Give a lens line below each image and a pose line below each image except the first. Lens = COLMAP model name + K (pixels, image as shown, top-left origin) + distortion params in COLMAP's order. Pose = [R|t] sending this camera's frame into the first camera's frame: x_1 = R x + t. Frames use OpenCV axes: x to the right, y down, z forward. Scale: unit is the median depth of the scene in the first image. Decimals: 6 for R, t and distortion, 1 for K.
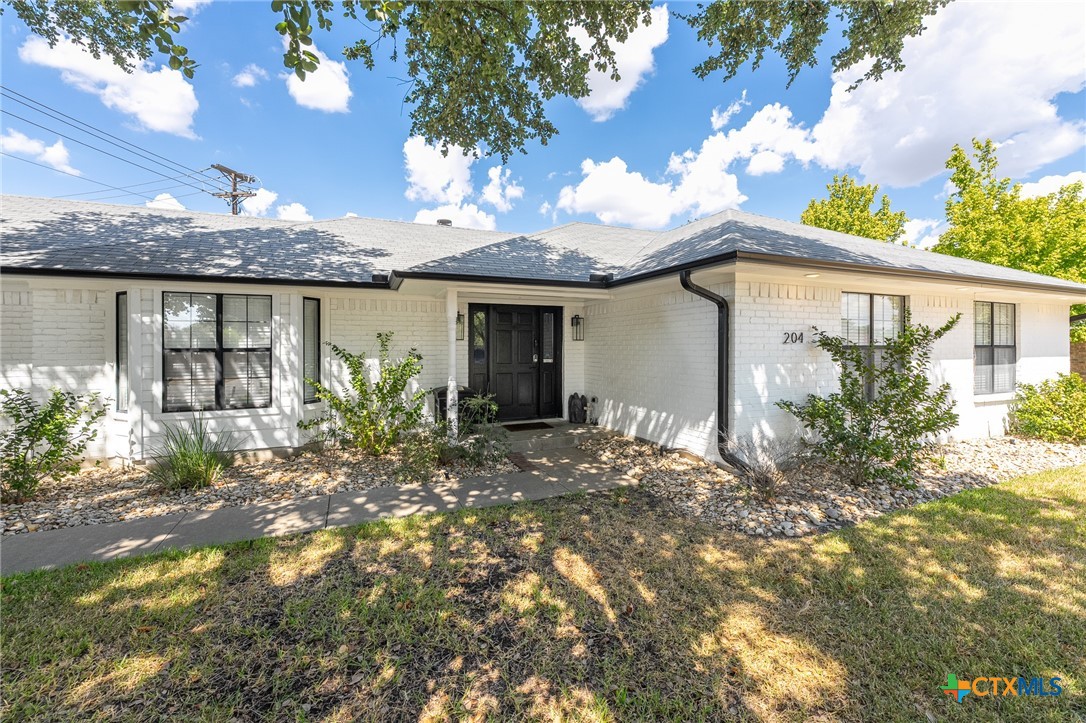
lens RADIAL K [[438.0, 0, 545.0], [0, 438.0, 343.7], [0, 0, 1]] dist [0.000527, -0.000092]
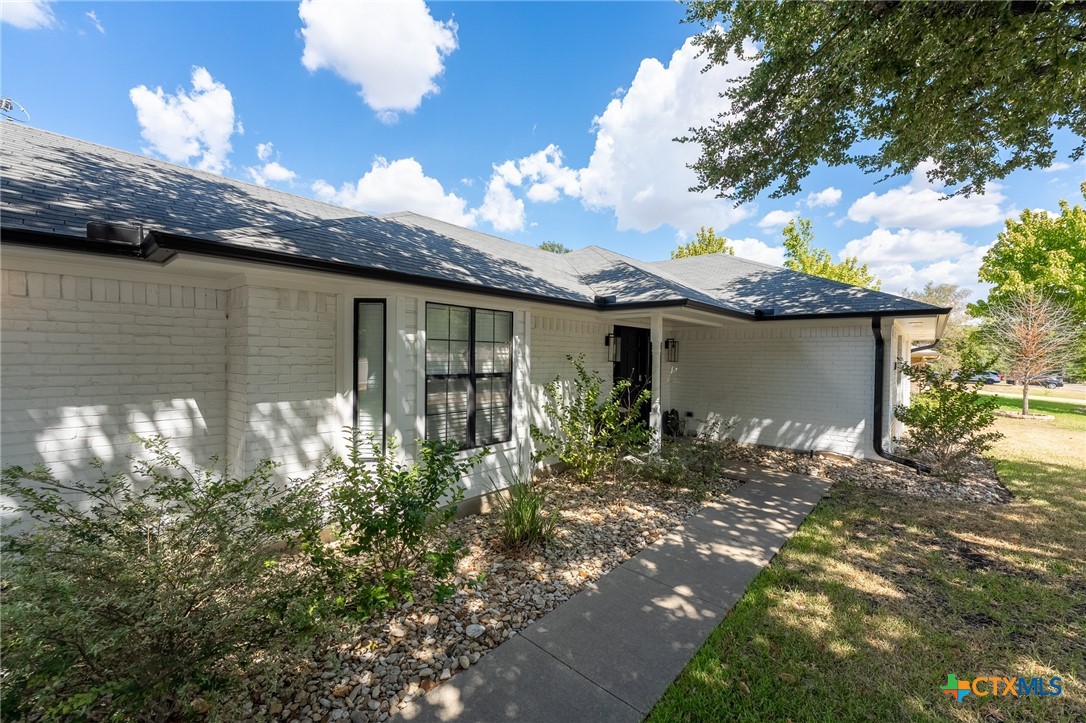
lens RADIAL K [[433.9, 0, 543.0], [0, 433.9, 361.5], [0, 0, 1]] dist [0.000119, -0.000212]
pose [[0.904210, 0.008441, 0.427004, -1.043210], [-0.016870, 0.999730, 0.015959, -0.029691], [-0.426754, -0.021634, 0.904109, 0.217831]]
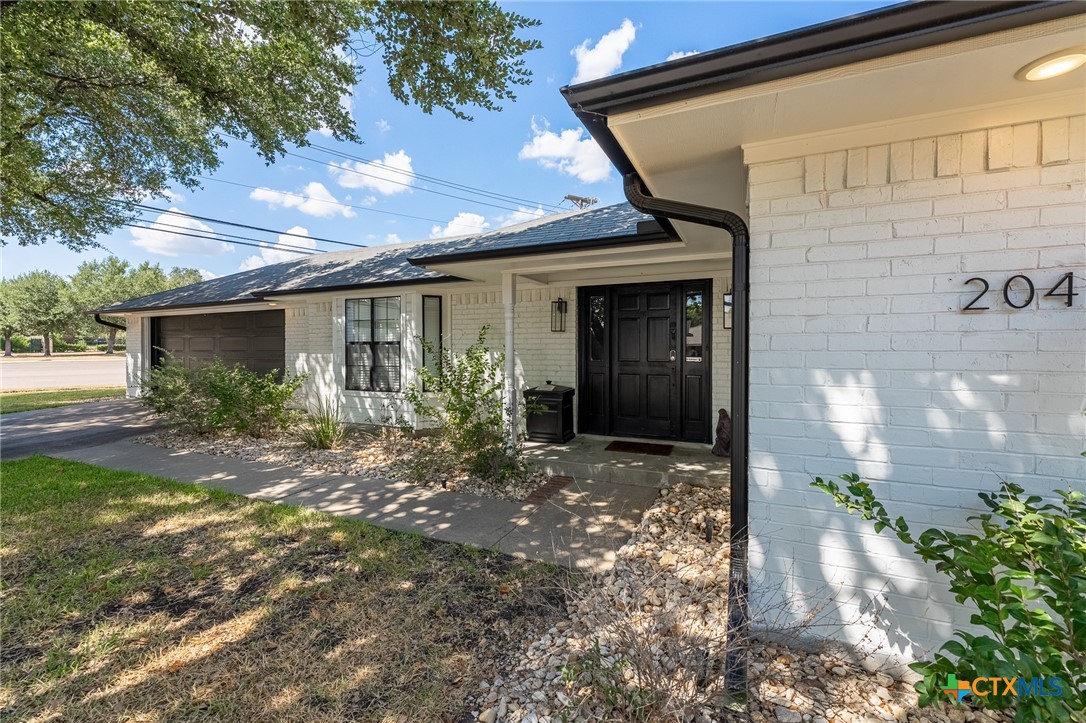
lens RADIAL K [[447.5, 0, 547.6], [0, 447.5, 348.3], [0, 0, 1]] dist [-0.000407, -0.000173]
pose [[0.684509, 0.003634, -0.728995, 0.560539], [0.002463, 0.999970, 0.007297, 0.022836], [0.729000, -0.006791, 0.684480, 0.526960]]
